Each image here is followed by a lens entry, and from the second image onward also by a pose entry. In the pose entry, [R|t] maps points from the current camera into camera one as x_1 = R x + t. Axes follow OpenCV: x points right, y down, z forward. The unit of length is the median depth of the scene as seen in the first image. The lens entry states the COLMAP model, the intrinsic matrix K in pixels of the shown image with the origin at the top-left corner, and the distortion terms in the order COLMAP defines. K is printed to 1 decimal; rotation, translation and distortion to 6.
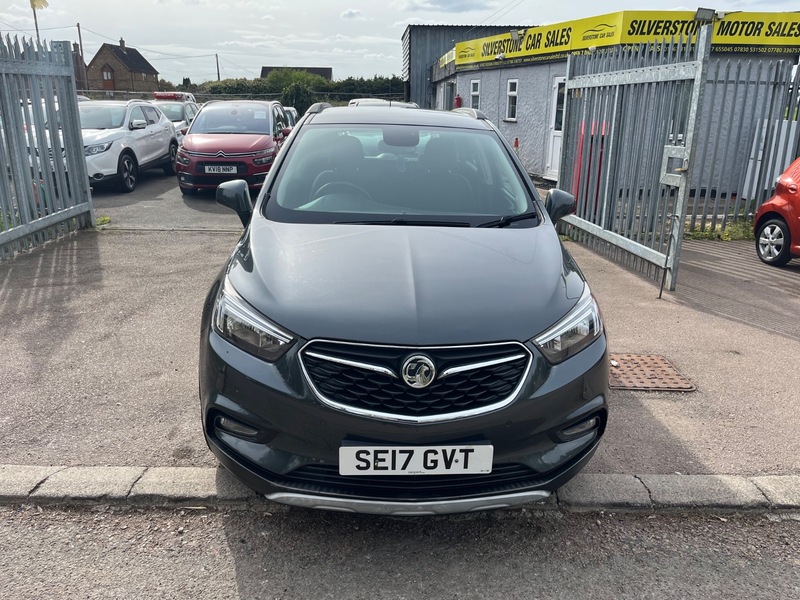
lens RADIAL K [[599.5, 0, 405.9], [0, 599.5, 298.3], [0, 0, 1]] dist [0.091925, -0.135762]
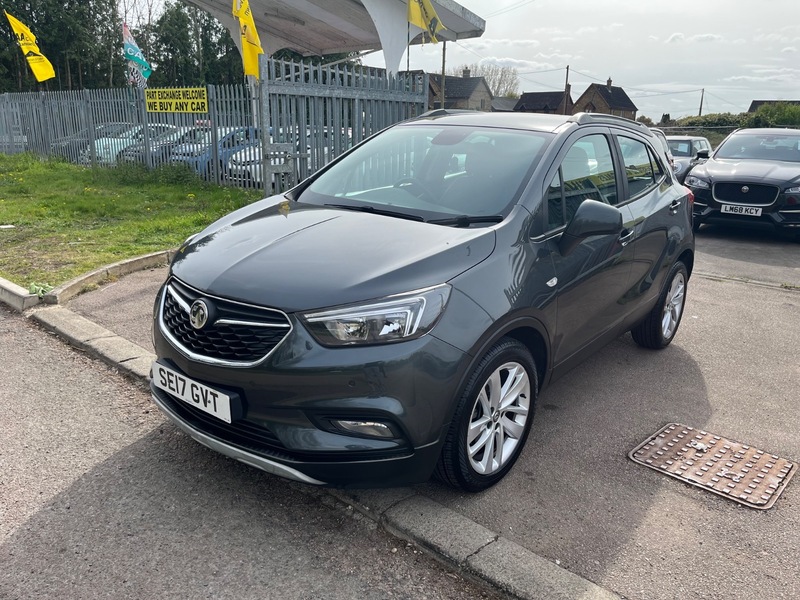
lens RADIAL K [[600.4, 0, 404.1], [0, 600.4, 302.2], [0, 0, 1]] dist [0.089598, -0.131850]
pose [[0.746067, 0.184560, -0.639783, 0.715000], [-0.216047, 0.975934, 0.029592, -0.012812], [0.629848, 0.116146, 0.767986, 0.243960]]
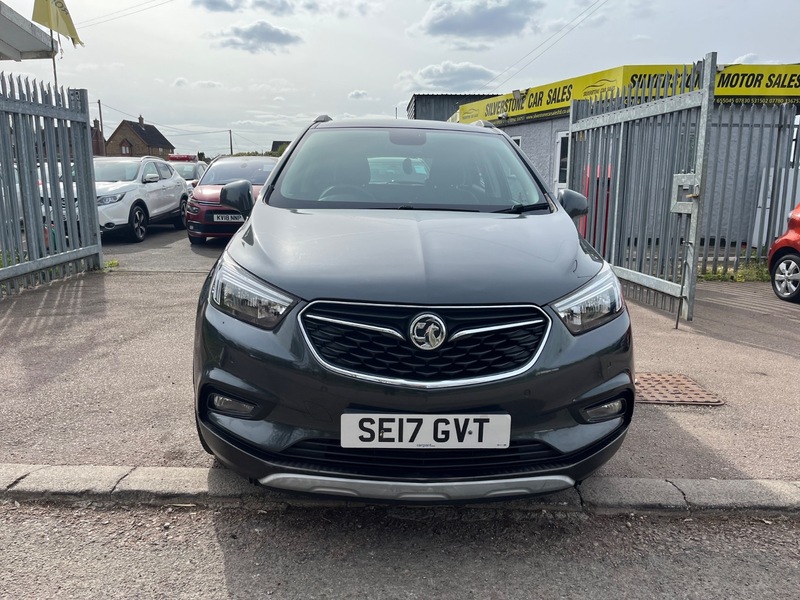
lens RADIAL K [[599.2, 0, 396.5], [0, 599.2, 299.6], [0, 0, 1]] dist [0.094899, -0.142057]
pose [[0.999705, -0.001073, -0.024284, -0.002973], [-0.001586, 0.994019, -0.109194, 0.118447], [0.024256, 0.109200, 0.993724, 0.054571]]
